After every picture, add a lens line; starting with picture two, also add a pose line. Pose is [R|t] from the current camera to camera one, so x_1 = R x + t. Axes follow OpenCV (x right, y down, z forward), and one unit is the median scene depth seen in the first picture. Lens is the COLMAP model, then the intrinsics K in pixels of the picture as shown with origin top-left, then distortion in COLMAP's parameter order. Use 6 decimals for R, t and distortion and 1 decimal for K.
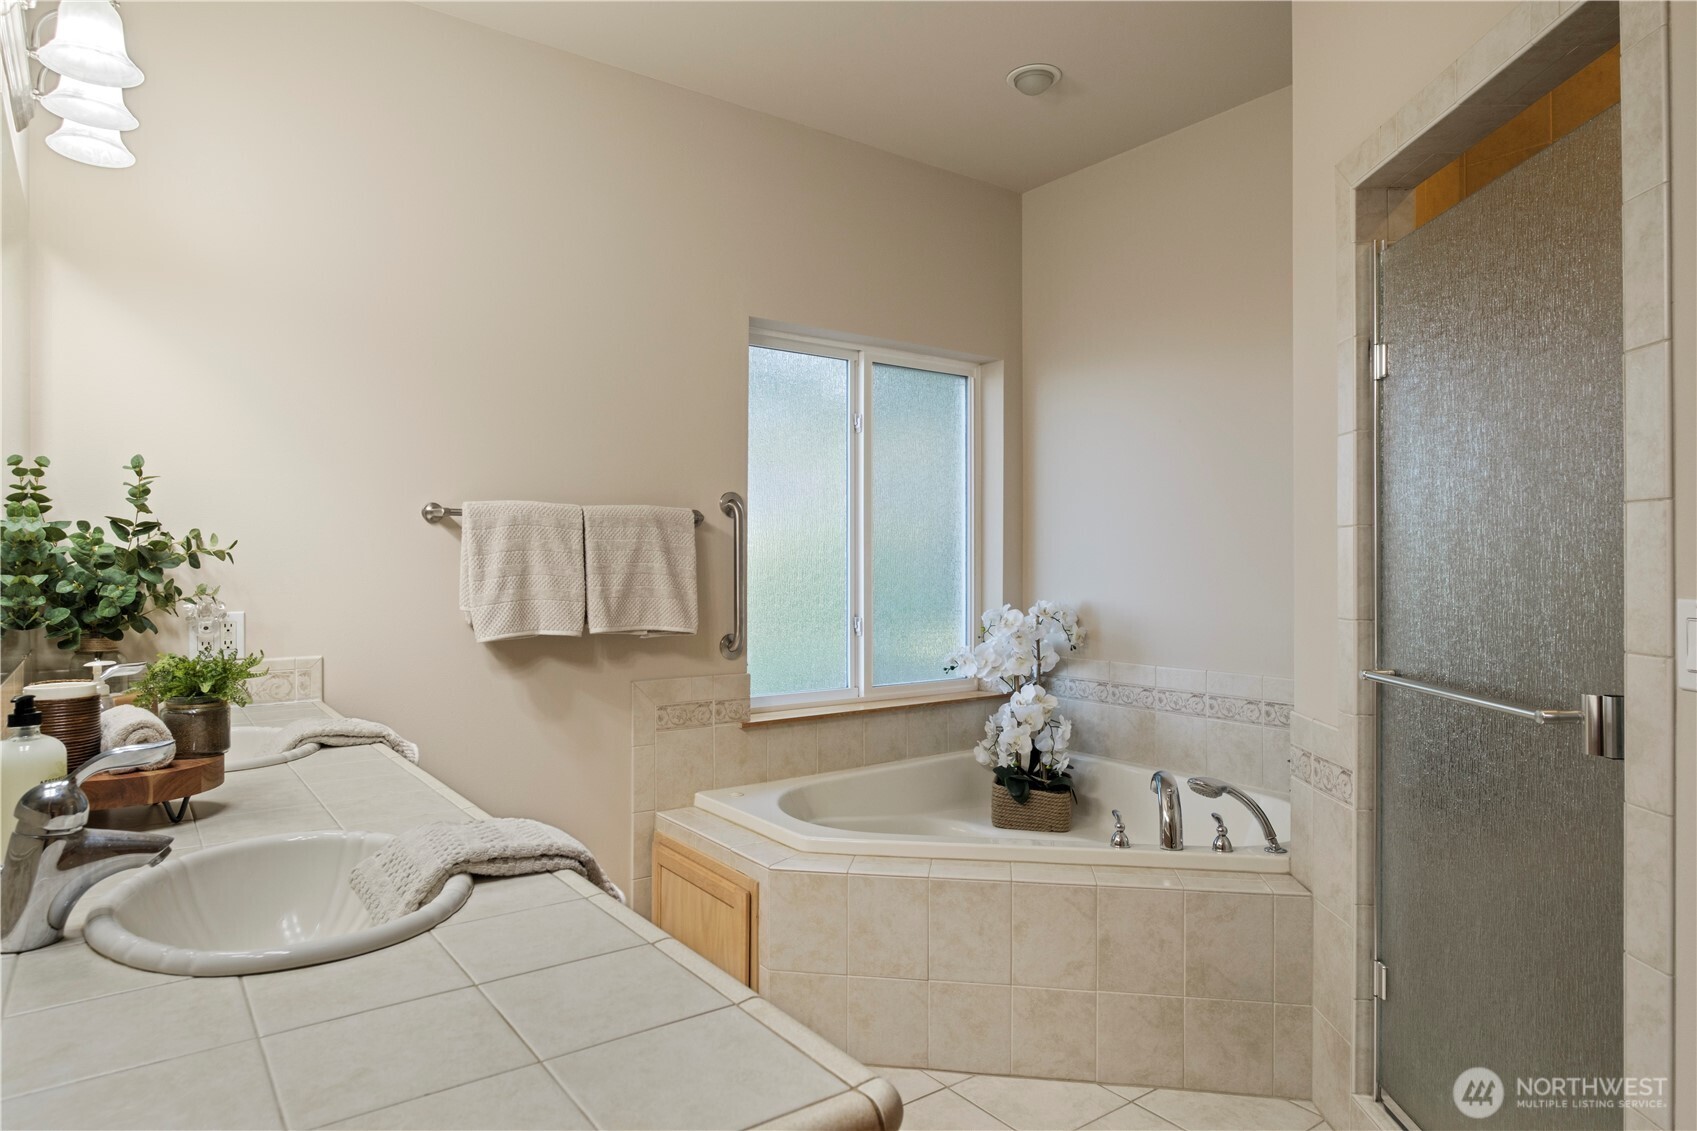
lens RADIAL K [[1012.0, 0, 851.5], [0, 1012.0, 563.7], [0, 0, 1]] dist [0.002271, 0.001621]
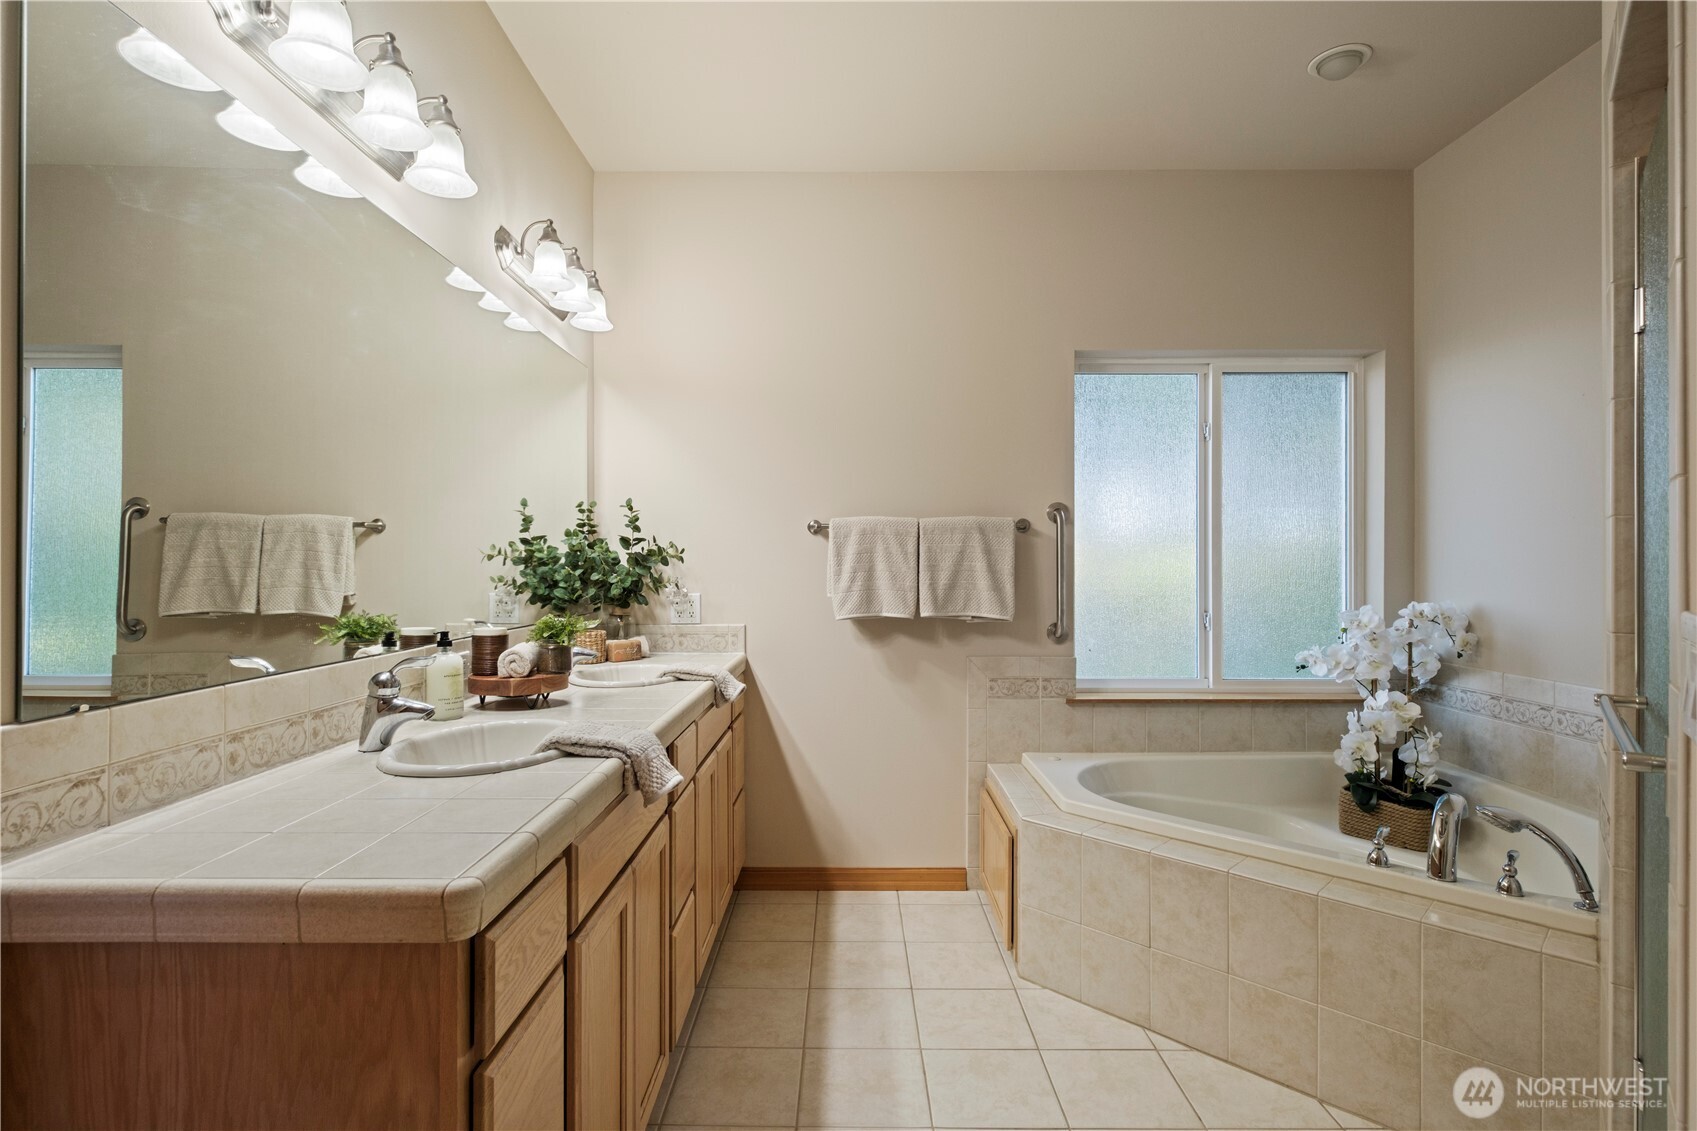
lens RADIAL K [[859.2, 0, 846.7], [0, 859.2, 563.5], [0, 0, 1]] dist [0.005520, -0.001660]
pose [[0.798350, 0.000636, -0.602193, 0.355764], [-0.000010, 0.999999, 0.001043, -0.000416], [0.602194, -0.000826, 0.798350, 0.067013]]
